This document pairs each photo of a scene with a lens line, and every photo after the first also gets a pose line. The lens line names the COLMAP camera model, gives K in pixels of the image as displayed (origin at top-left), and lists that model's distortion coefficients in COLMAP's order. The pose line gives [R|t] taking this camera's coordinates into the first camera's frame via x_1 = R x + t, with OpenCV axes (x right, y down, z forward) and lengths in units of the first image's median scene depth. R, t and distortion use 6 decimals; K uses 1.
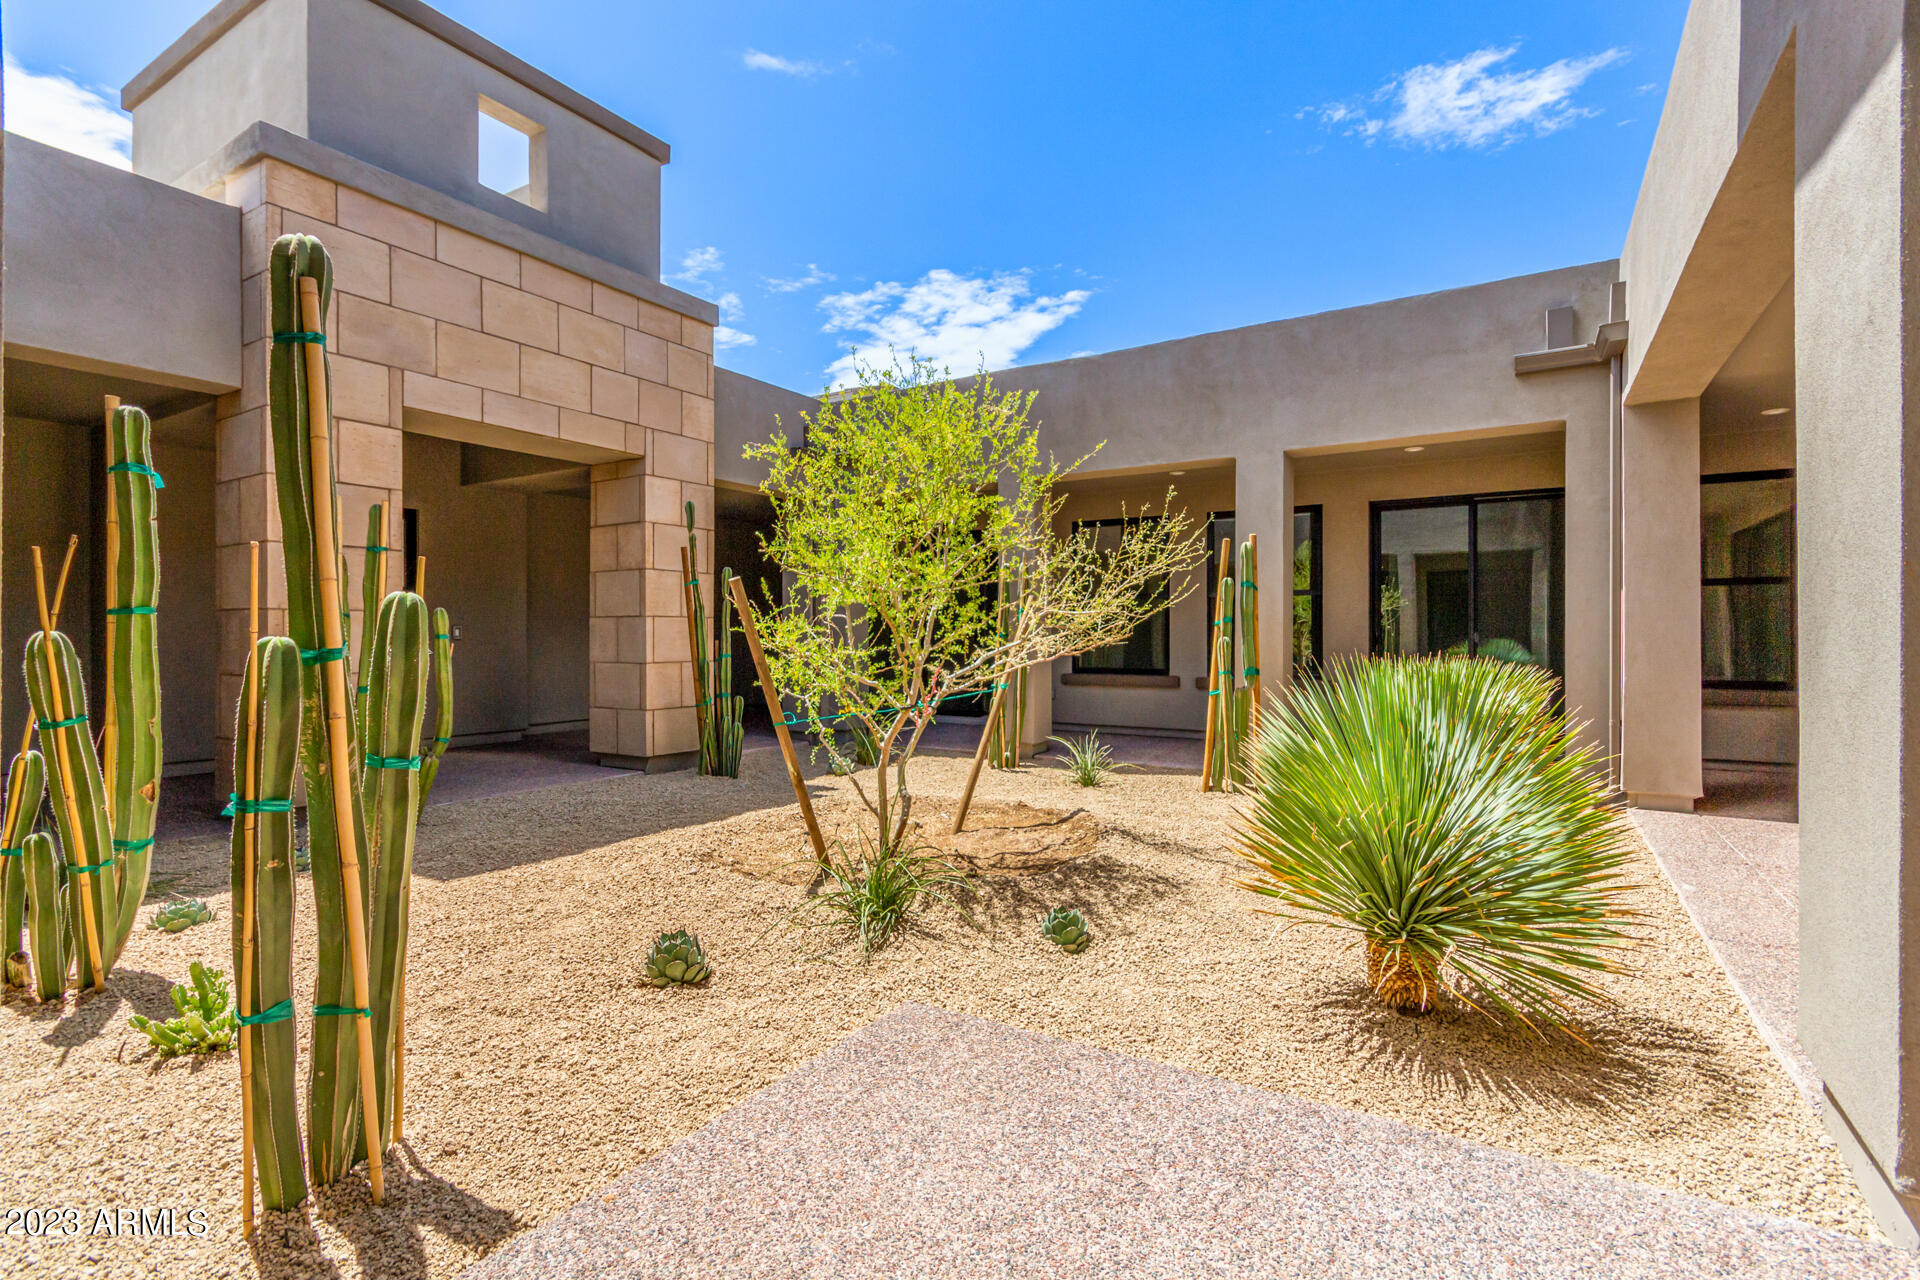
lens RADIAL K [[877.5, 0, 958.3], [0, 877.5, 639.9], [0, 0, 1]] dist [0.010728, -0.001987]
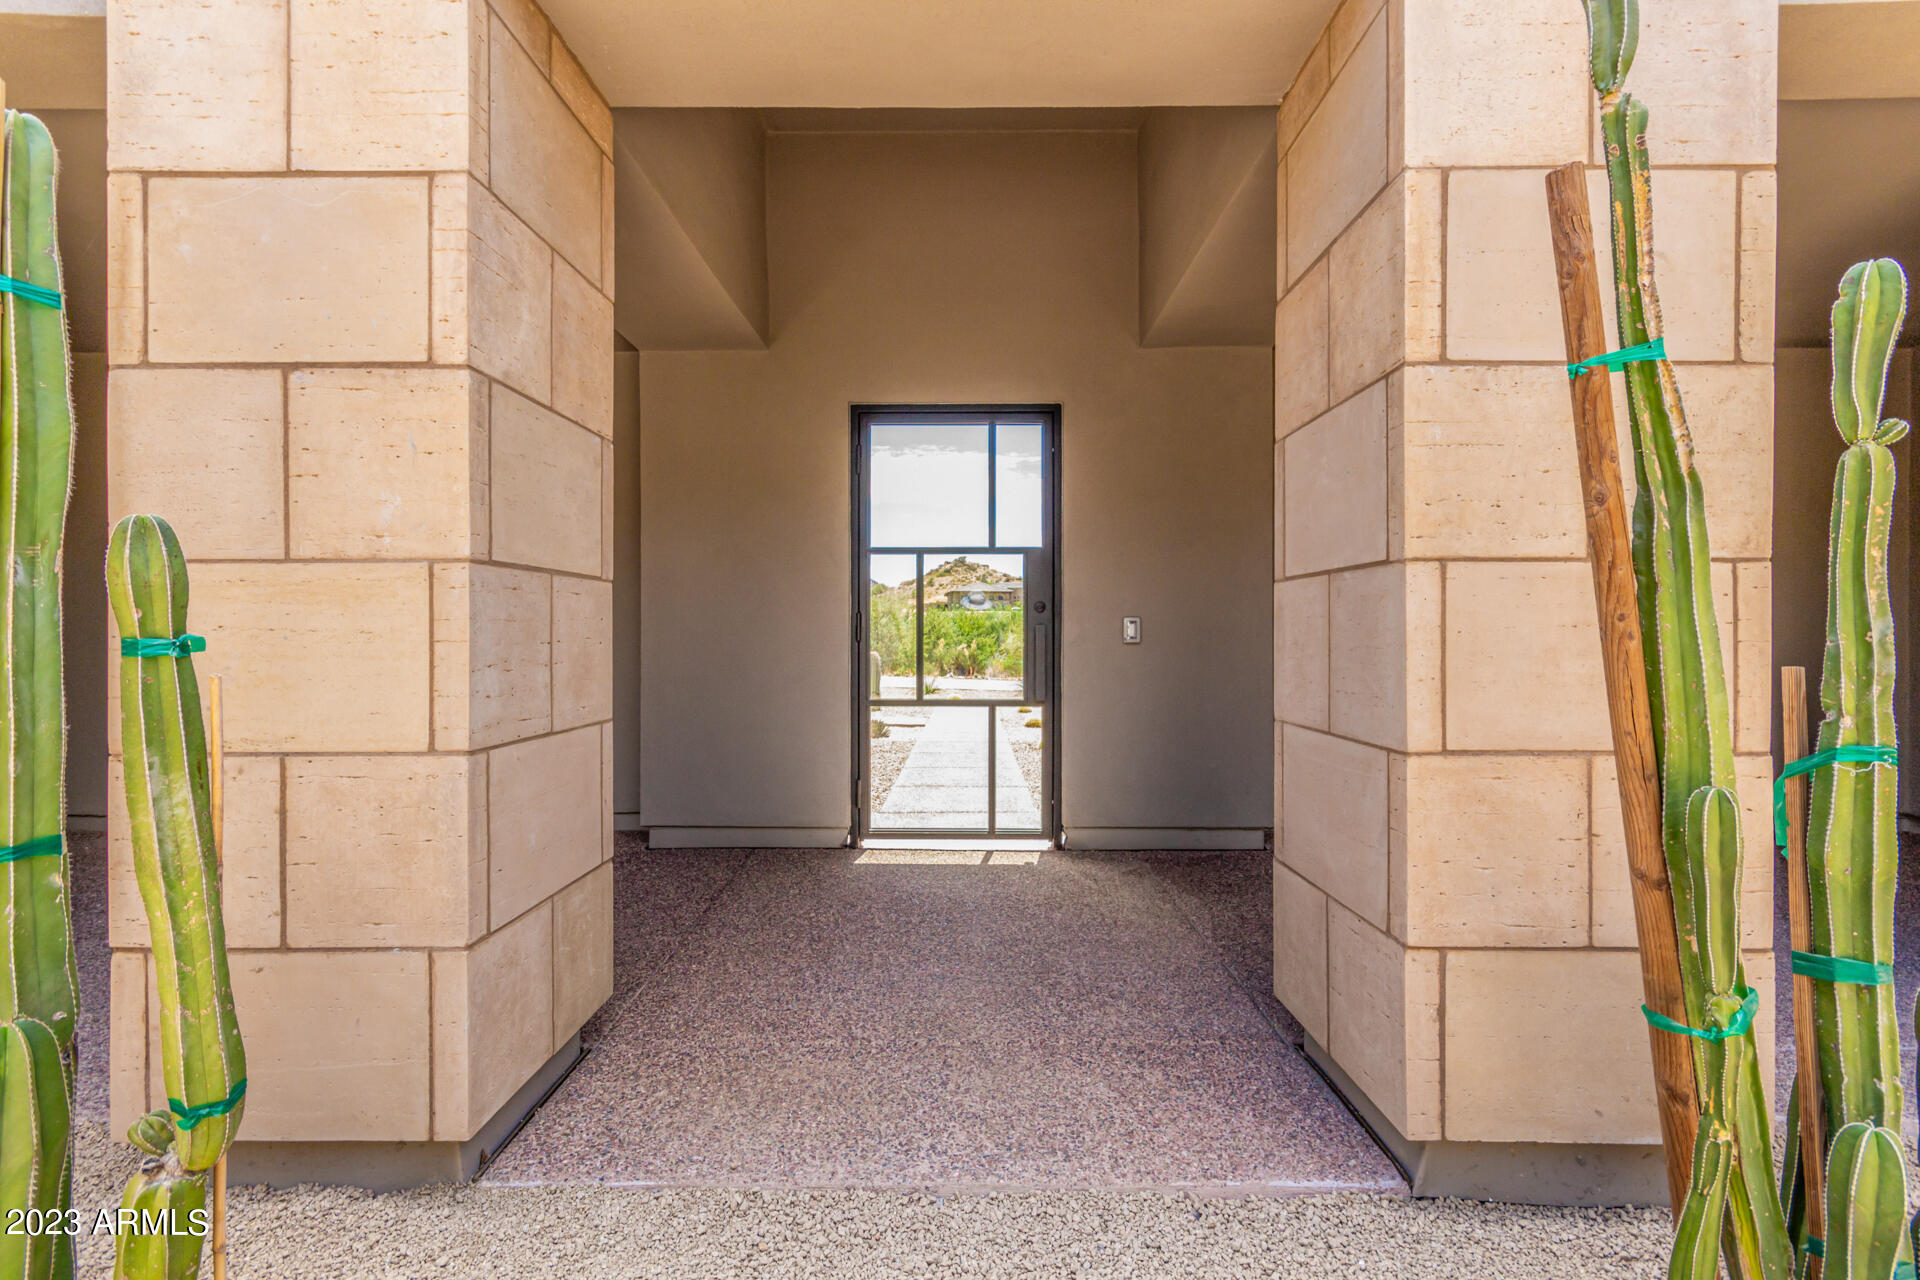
lens RADIAL K [[877.5, 0, 964.5], [0, 877.5, 630.5], [0, 0, 1]] dist [0.010728, -0.001987]
pose [[0.521404, -0.002000, -0.853307, -0.210854], [-0.009024, 0.999928, -0.007858, -0.004217], [0.853262, 0.011797, 0.521349, 0.767403]]
